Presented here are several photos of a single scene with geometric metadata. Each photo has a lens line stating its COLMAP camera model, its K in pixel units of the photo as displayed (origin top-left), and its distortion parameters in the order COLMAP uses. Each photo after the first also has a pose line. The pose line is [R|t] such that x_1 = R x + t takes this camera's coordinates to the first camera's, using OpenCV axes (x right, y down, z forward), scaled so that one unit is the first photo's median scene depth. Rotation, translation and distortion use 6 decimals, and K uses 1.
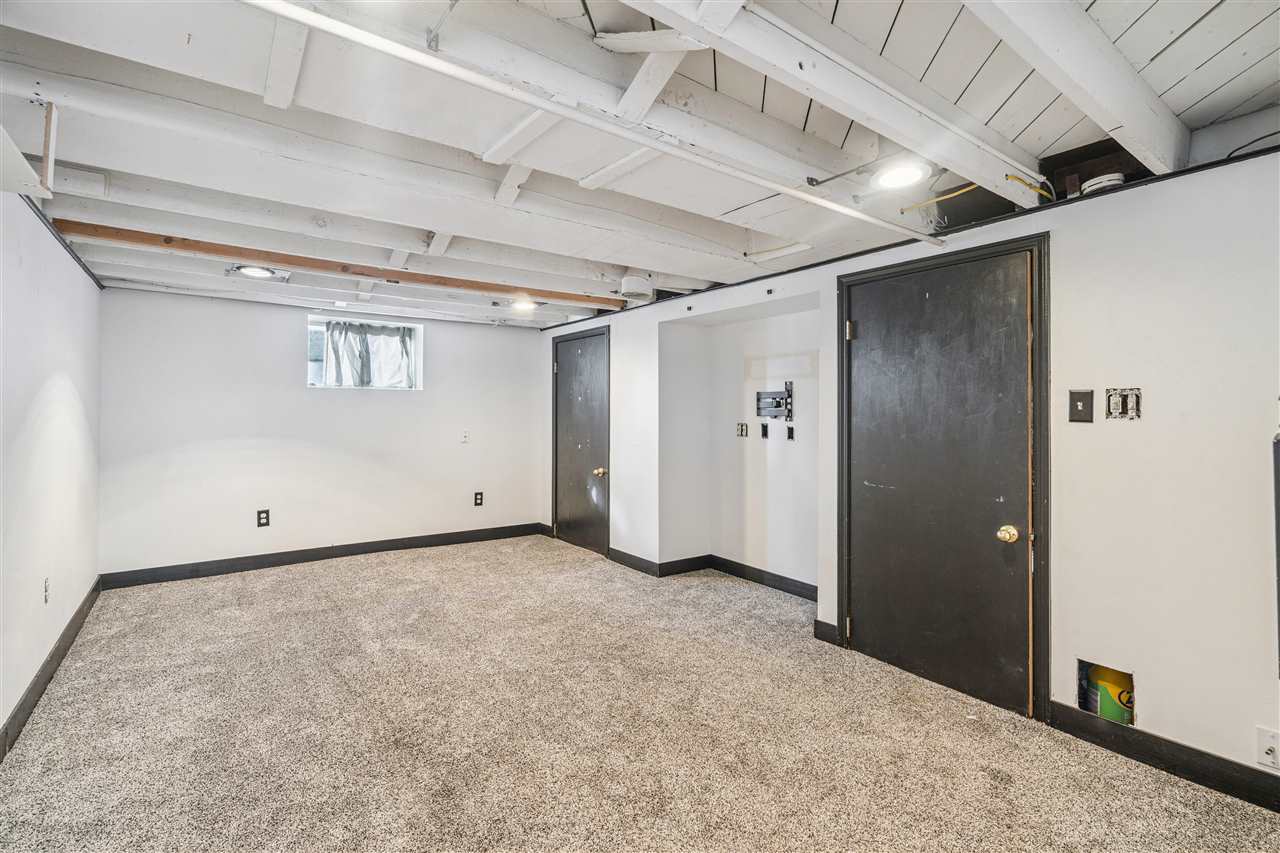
lens RADIAL K [[580.0, 0, 634.3], [0, 580.0, 422.2], [0, 0, 1]] dist [-0.000396, -0.000352]
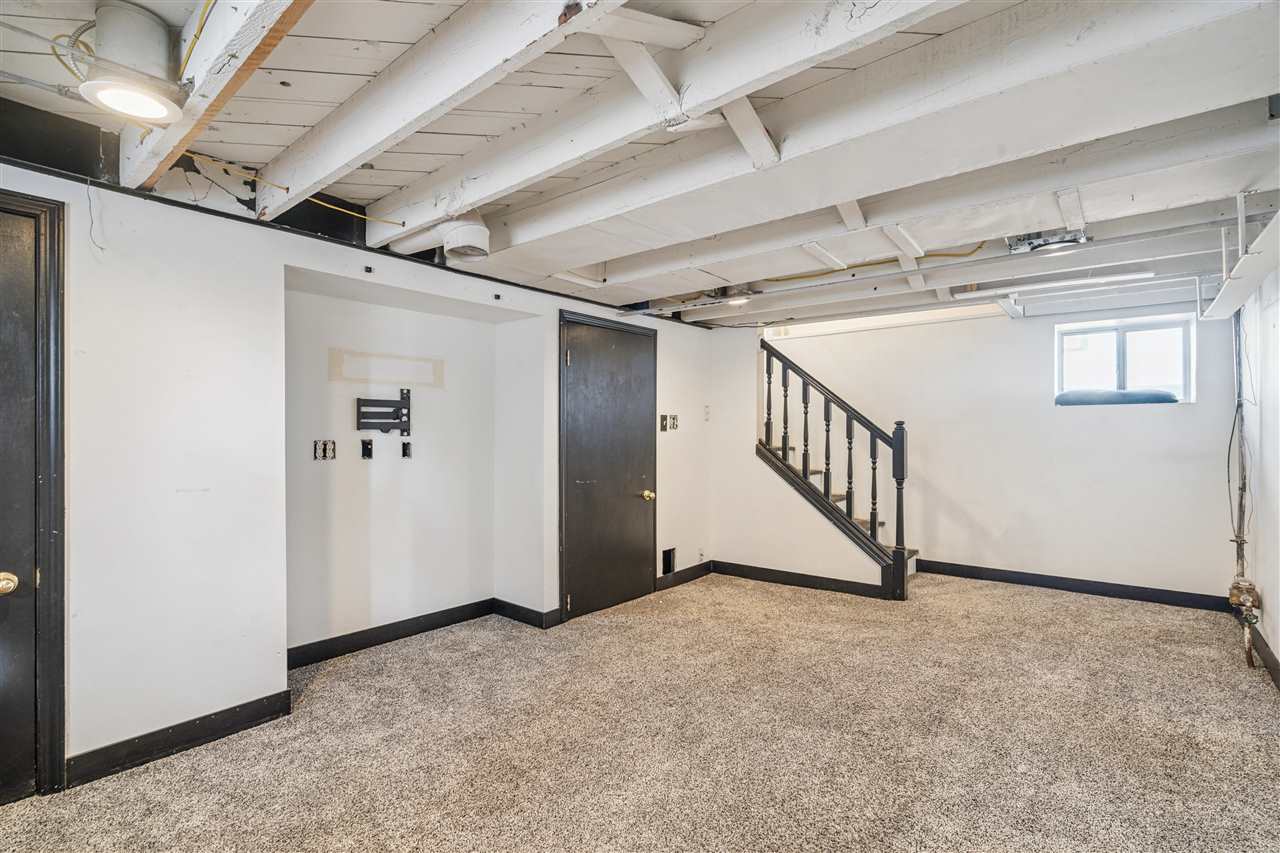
lens RADIAL K [[587.9, 0, 642.3], [0, 587.9, 450.6], [0, 0, 1]] dist [-0.000391, -0.000165]
pose [[-0.240115, -0.043126, 0.969786, -0.654034], [0.011158, 0.998824, 0.047180, -0.016987], [-0.970680, 0.022149, -0.239351, 0.872988]]
